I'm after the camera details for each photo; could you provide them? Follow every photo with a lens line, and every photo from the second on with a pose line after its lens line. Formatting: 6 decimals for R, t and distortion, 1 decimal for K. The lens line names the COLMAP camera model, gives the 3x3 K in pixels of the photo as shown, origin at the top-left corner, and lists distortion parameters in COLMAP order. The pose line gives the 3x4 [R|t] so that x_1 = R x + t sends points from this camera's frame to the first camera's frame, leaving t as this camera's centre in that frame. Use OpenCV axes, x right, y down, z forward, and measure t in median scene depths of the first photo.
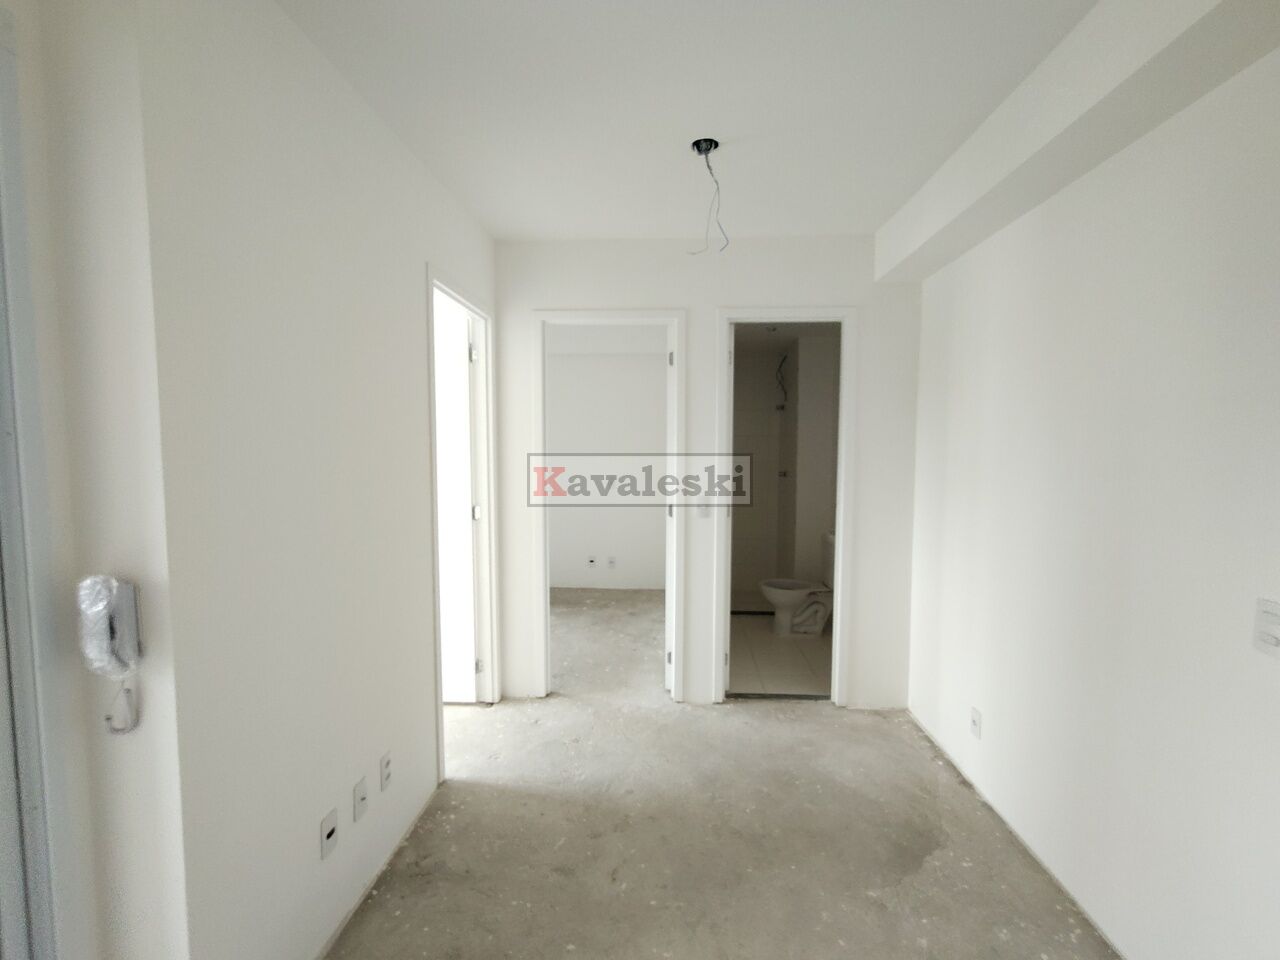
lens RADIAL K [[581.3, 0, 636.4], [0, 581.3, 482.5], [0, 0, 1]] dist [-0.008406, 0.005199]
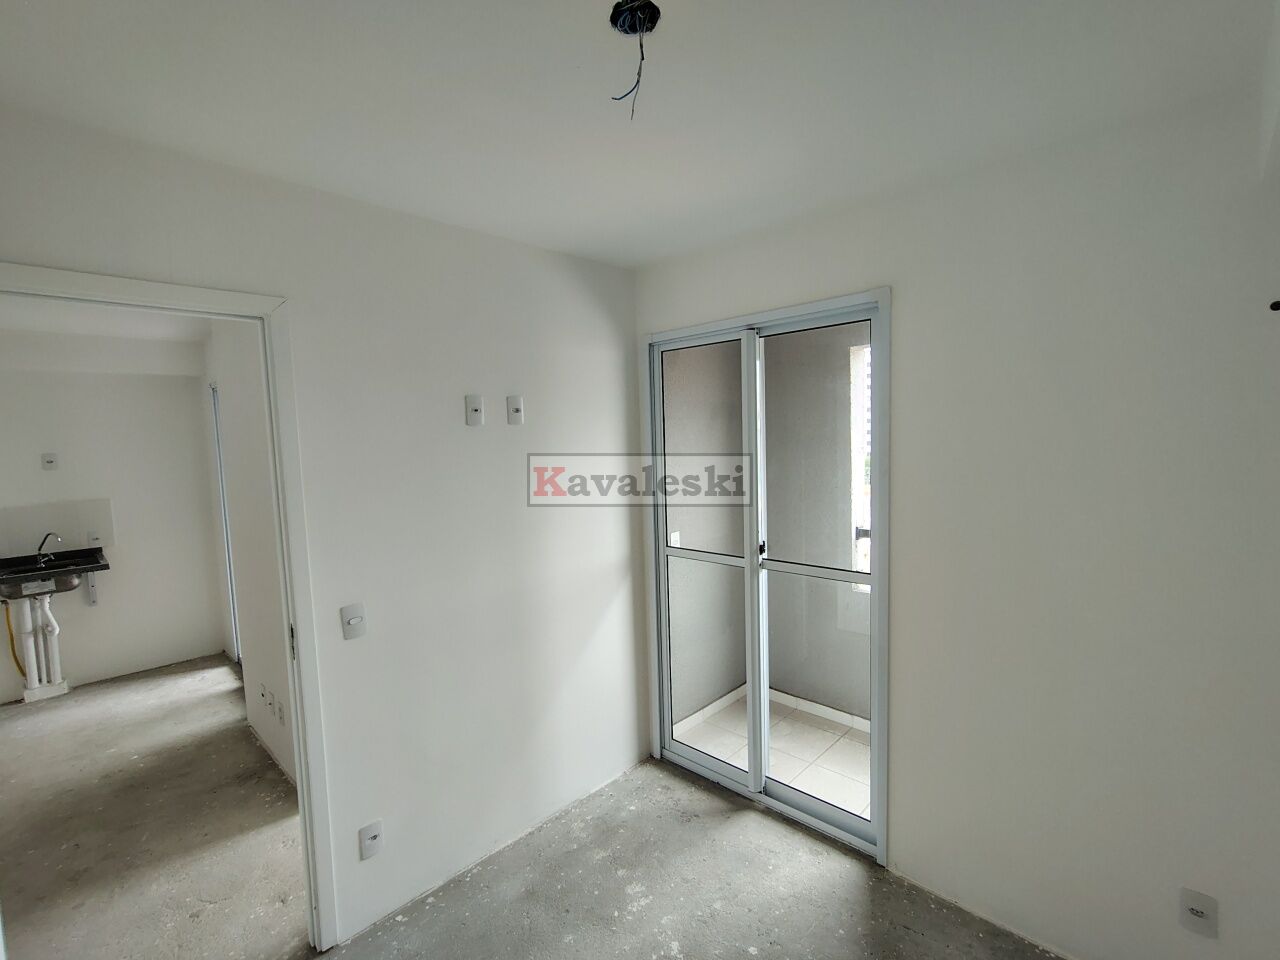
lens RADIAL K [[581.3, 0, 634.8], [0, 581.3, 481.2], [0, 0, 1]] dist [-0.008406, 0.005199]
pose [[-0.639734, 0.078446, -0.764583, 0.071575], [-0.021096, 0.992611, 0.119493, -0.249802], [0.768307, 0.092574, -0.633352, 2.152395]]
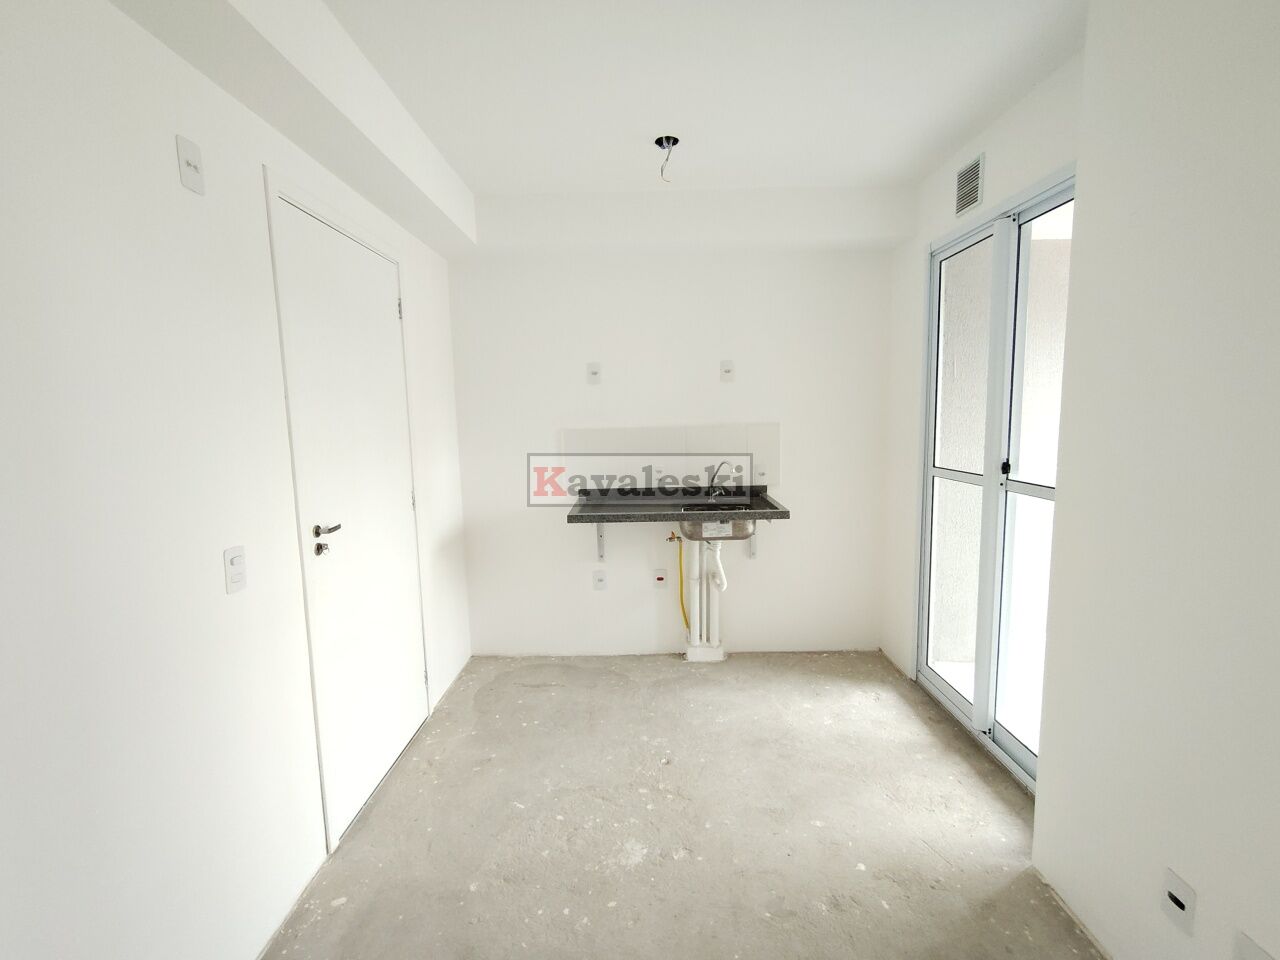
lens RADIAL K [[581.3, 0, 642.7], [0, 581.3, 484.3], [0, 0, 1]] dist [-0.008406, 0.005199]
pose [[-0.997195, 0.026237, -0.070105, 0.161615], [0.012149, 0.980872, 0.194274, -0.074605], [0.073861, 0.192877, -0.978439, 1.107722]]
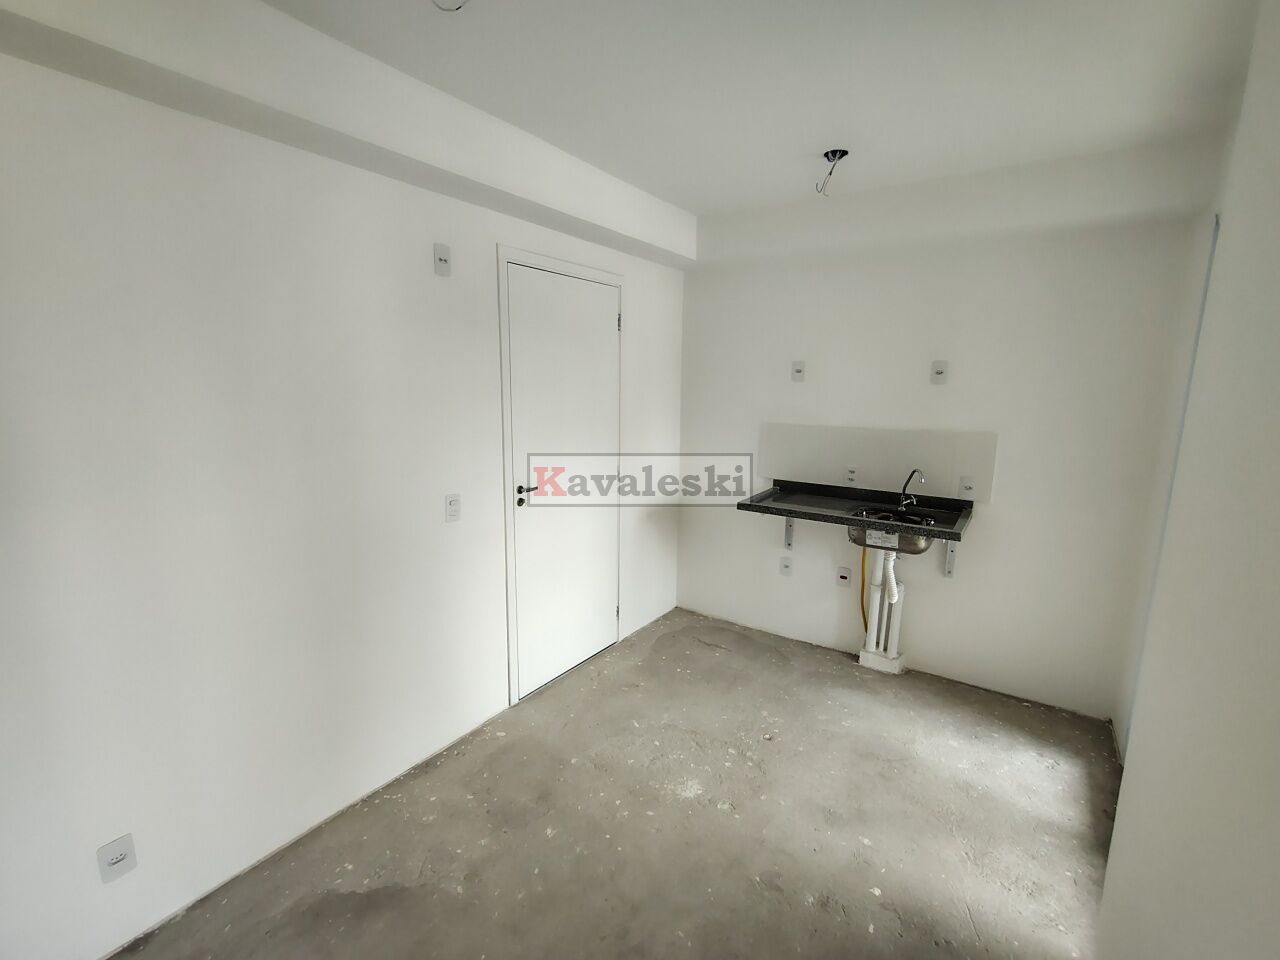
lens RADIAL K [[581.3, 0, 646.4], [0, 581.3, 483.6], [0, 0, 1]] dist [-0.008406, 0.005199]
pose [[-0.871566, -0.101087, 0.479744, -0.207457], [0.017725, 0.971378, 0.236879, -0.142448], [-0.489958, 0.214959, -0.844828, 1.162644]]
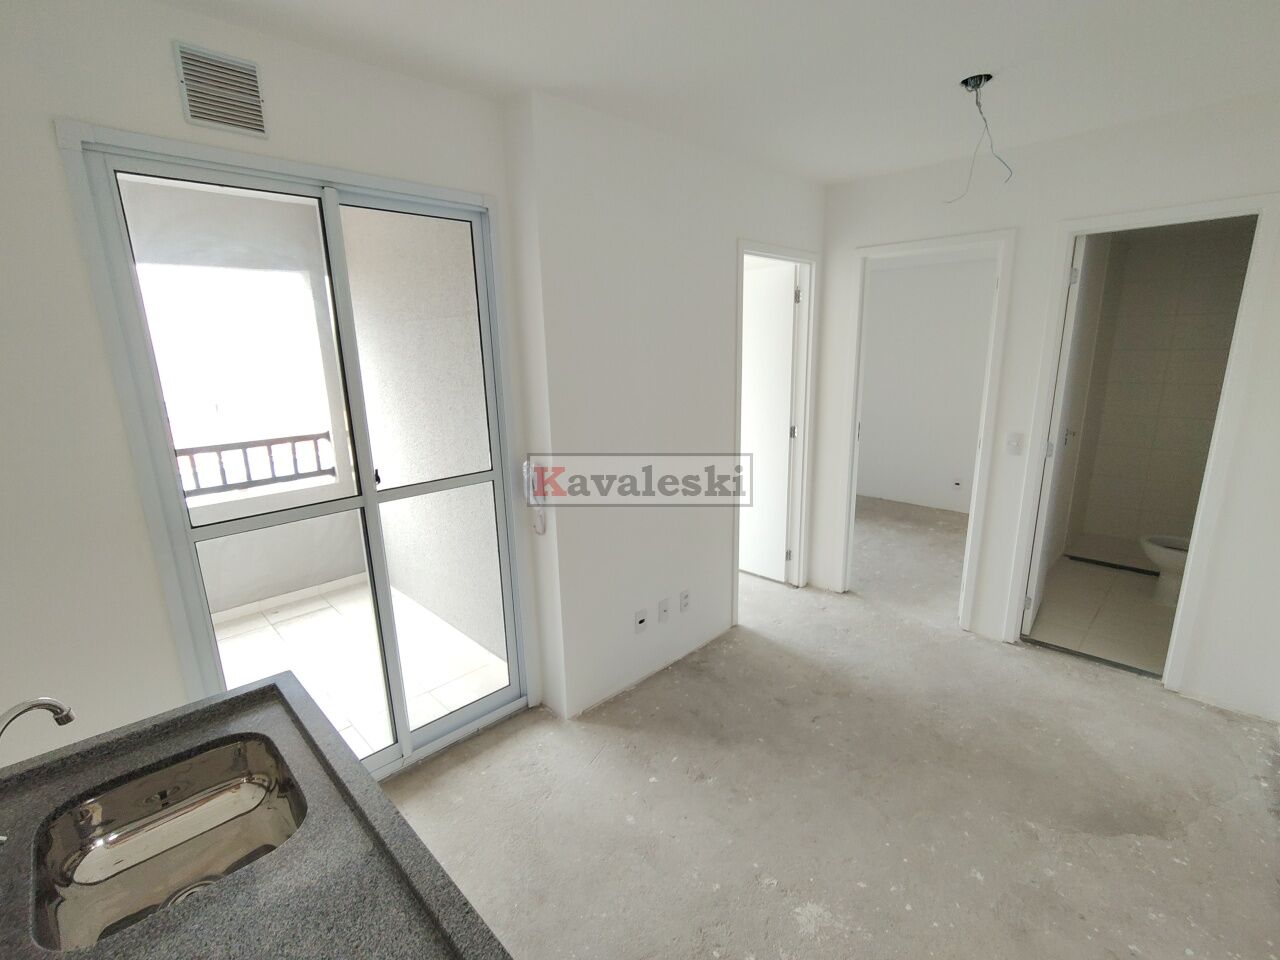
lens RADIAL K [[581.3, 0, 641.8], [0, 581.3, 482.7], [0, 0, 1]] dist [-0.008406, 0.005199]
pose [[0.751350, 0.133486, -0.646262, 0.359627], [-0.020994, 0.983667, 0.178769, -0.068782], [0.659570, -0.120751, 0.741880, -0.148689]]
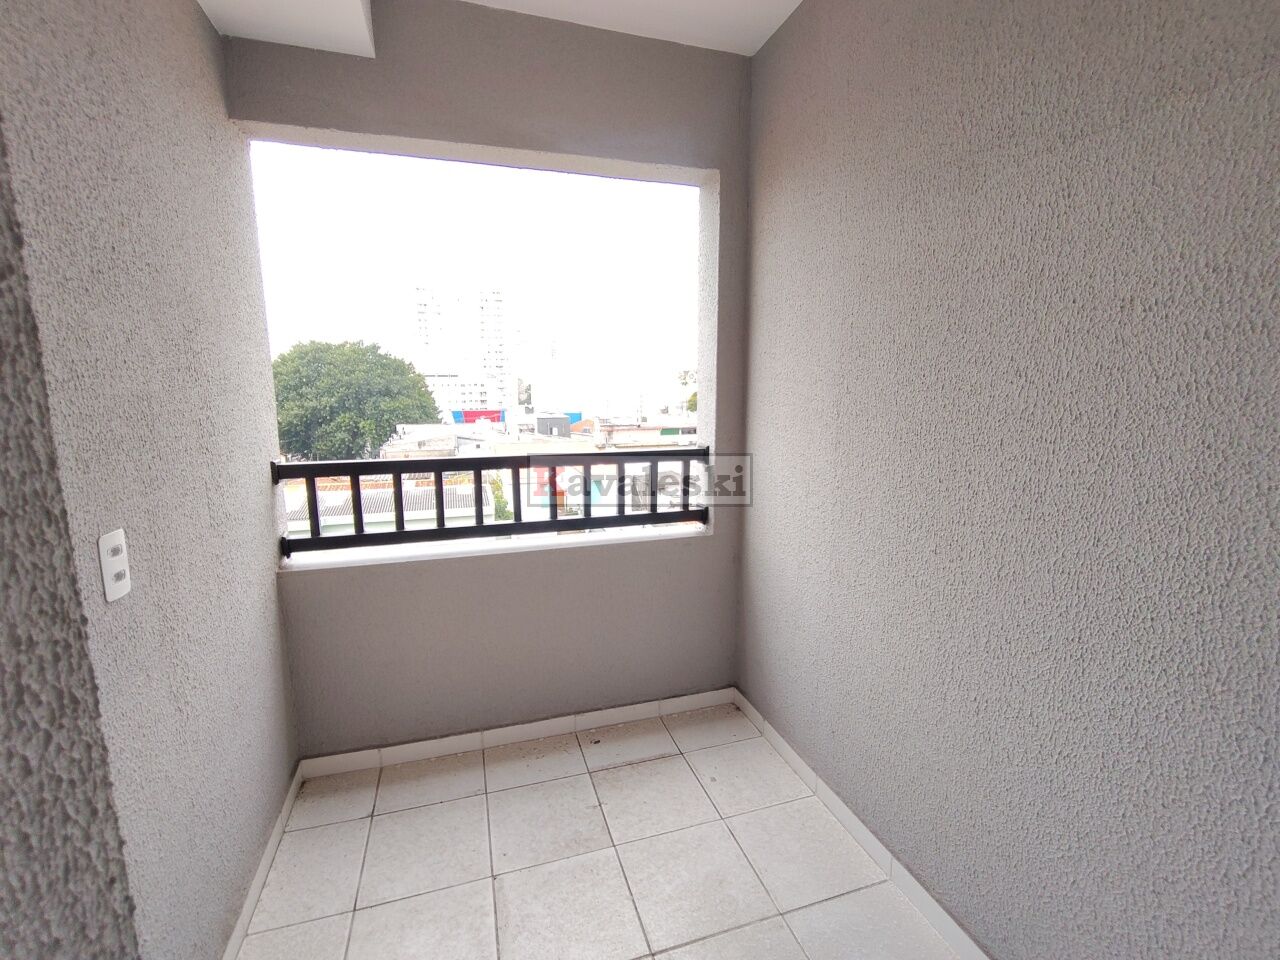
lens RADIAL K [[581.3, 0, 635.9], [0, 581.3, 481.3], [0, 0, 1]] dist [-0.008406, 0.005199]
pose [[0.364831, 0.146129, -0.919535, -0.530220], [-0.059270, 0.989249, 0.133692, 0.033940], [0.929185, 0.005725, 0.369570, 0.031338]]
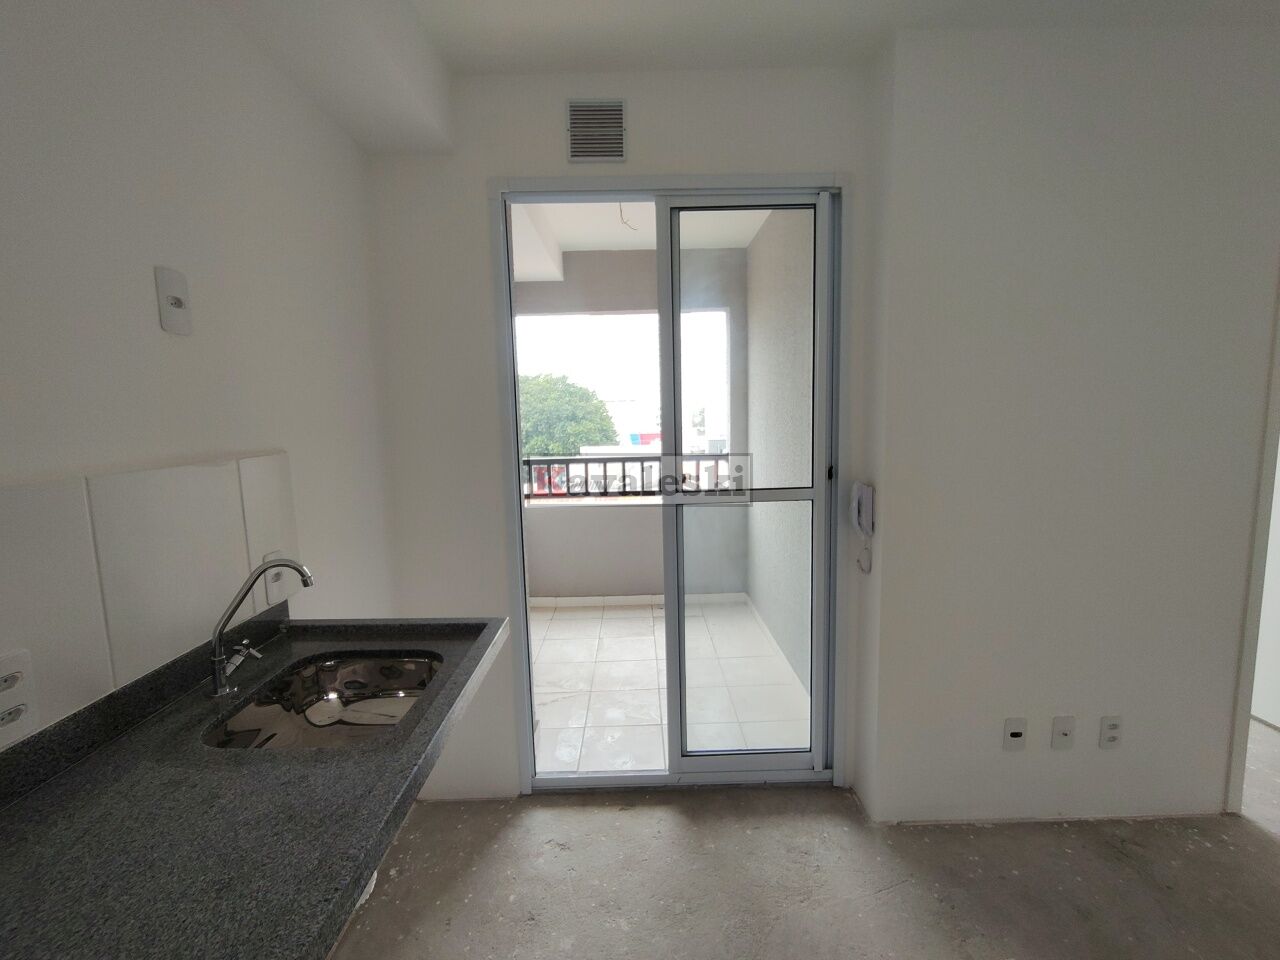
lens RADIAL K [[581.3, 0, 638.4], [0, 581.3, 482.2], [0, 0, 1]] dist [-0.008406, 0.005199]
pose [[0.082971, 0.116428, -0.989727, 0.350526], [-0.045664, 0.992553, 0.112932, 0.001769], [0.995505, 0.035825, 0.087670, 0.083915]]
